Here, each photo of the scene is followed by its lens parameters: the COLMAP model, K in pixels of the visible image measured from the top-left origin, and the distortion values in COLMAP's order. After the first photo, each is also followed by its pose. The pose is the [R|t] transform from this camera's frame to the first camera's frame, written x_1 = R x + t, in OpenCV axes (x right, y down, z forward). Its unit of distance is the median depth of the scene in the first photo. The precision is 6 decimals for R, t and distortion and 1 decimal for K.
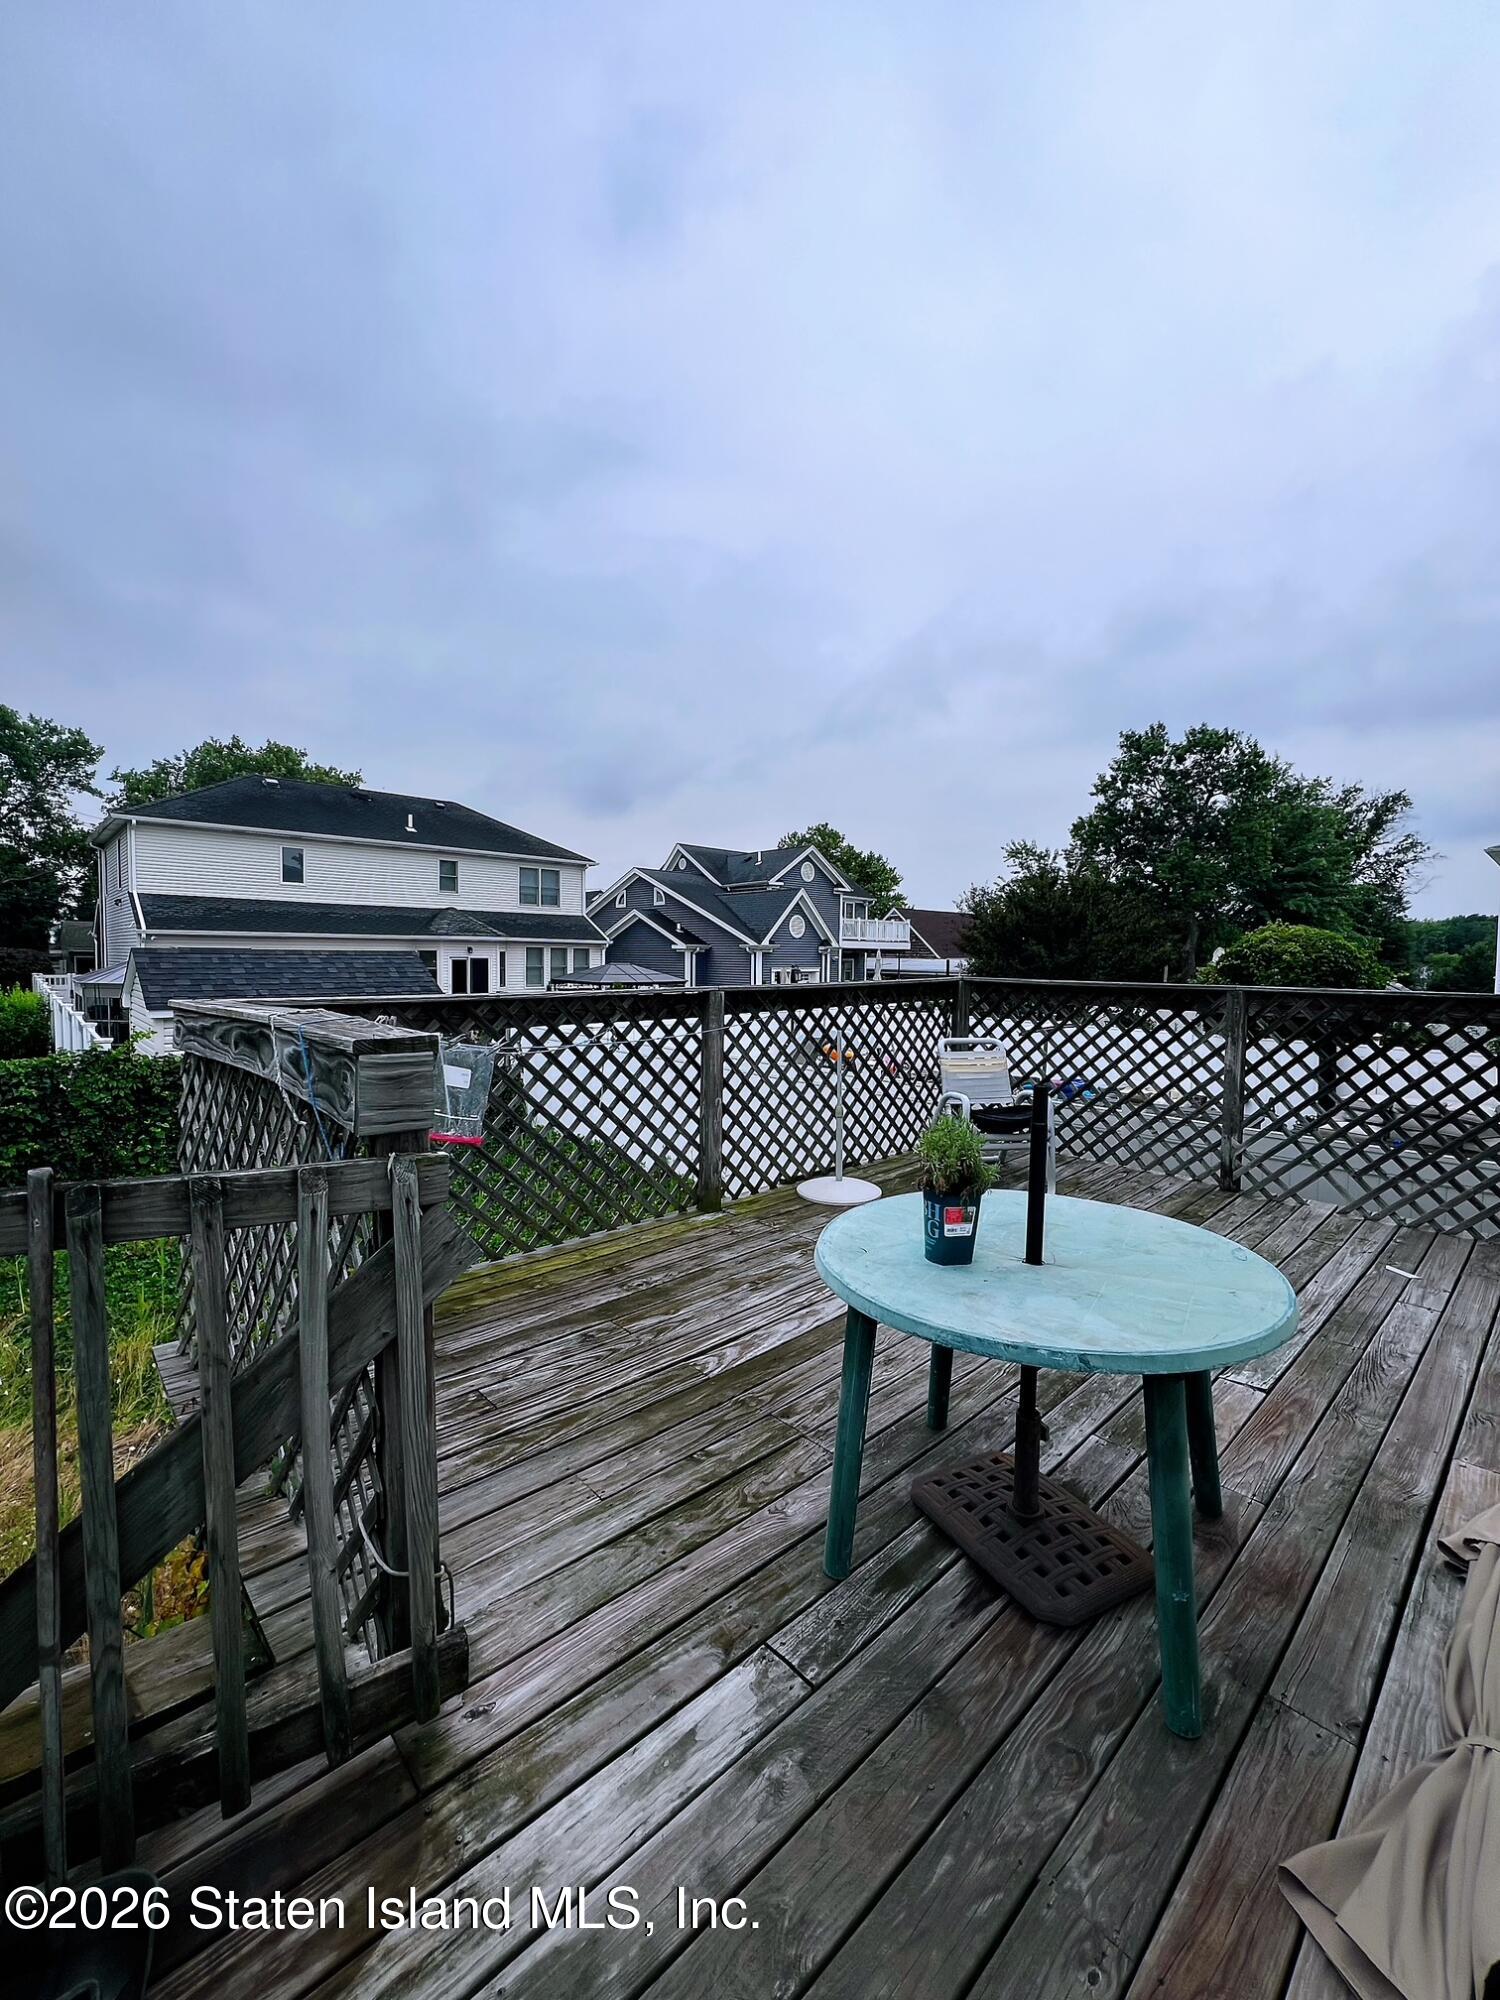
lens RADIAL K [[807.1, 0, 750.9], [0, 807.1, 999.6], [0, 0, 1]] dist [-0.003222, 0.000889]
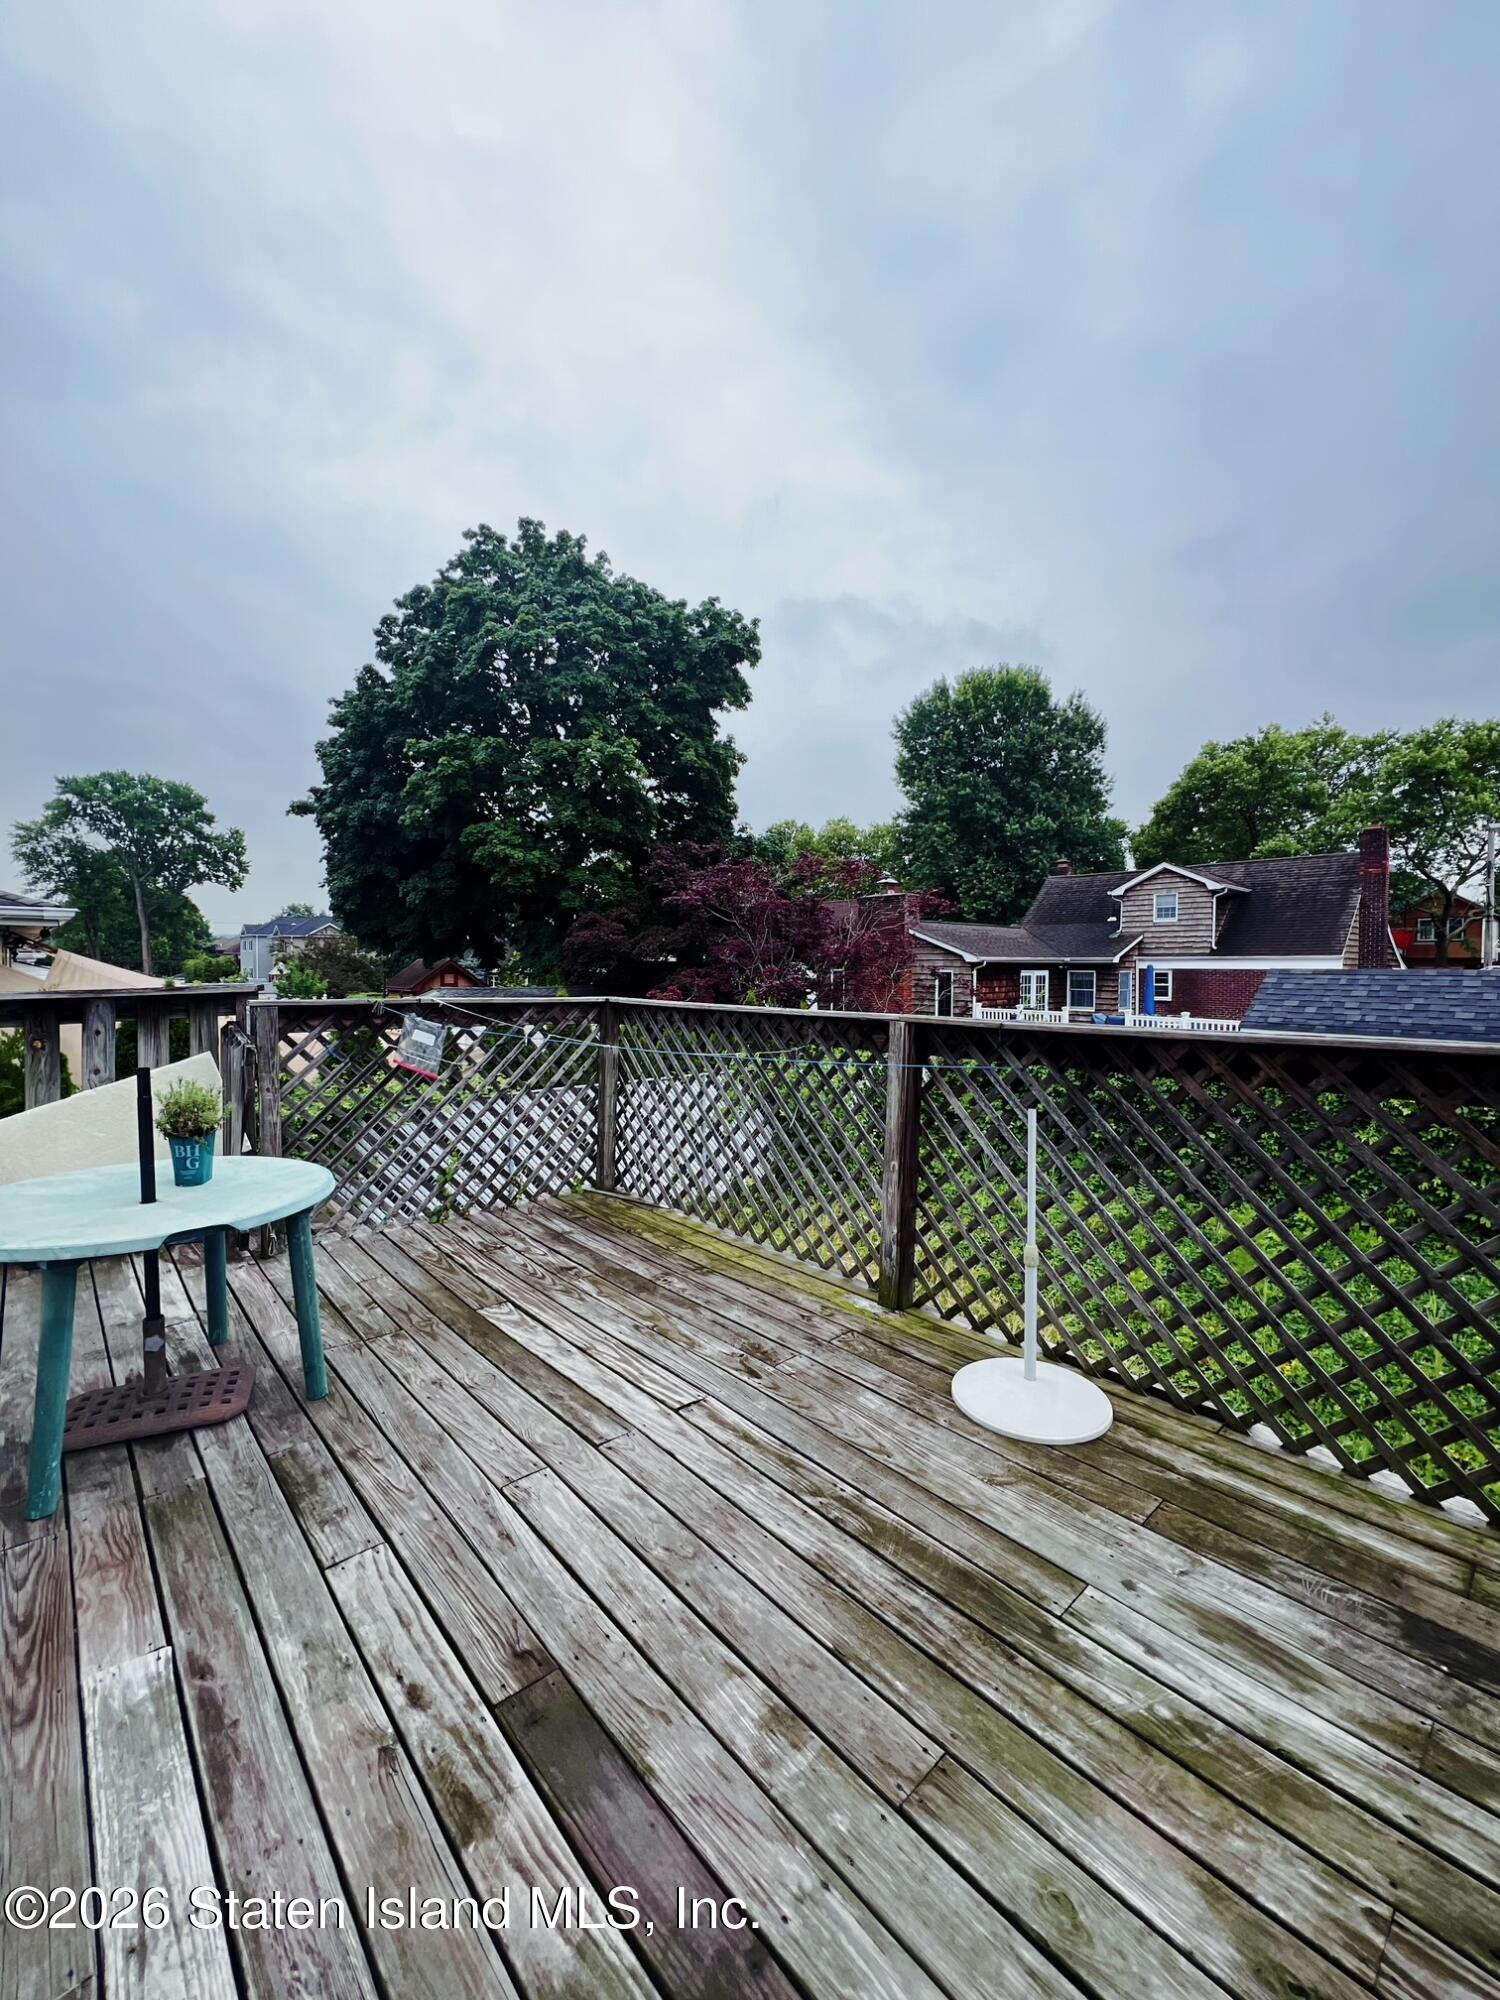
lens RADIAL K [[801.9, 0, 751.1], [0, 801.9, 1000.0], [0, 0, 1]] dist [0.000925, 0.000021]
pose [[-0.024066, 0.034119, -0.999128, 0.945519], [-0.057057, 0.997741, 0.035446, -0.065287], [0.998081, 0.057860, -0.022065, 1.155080]]
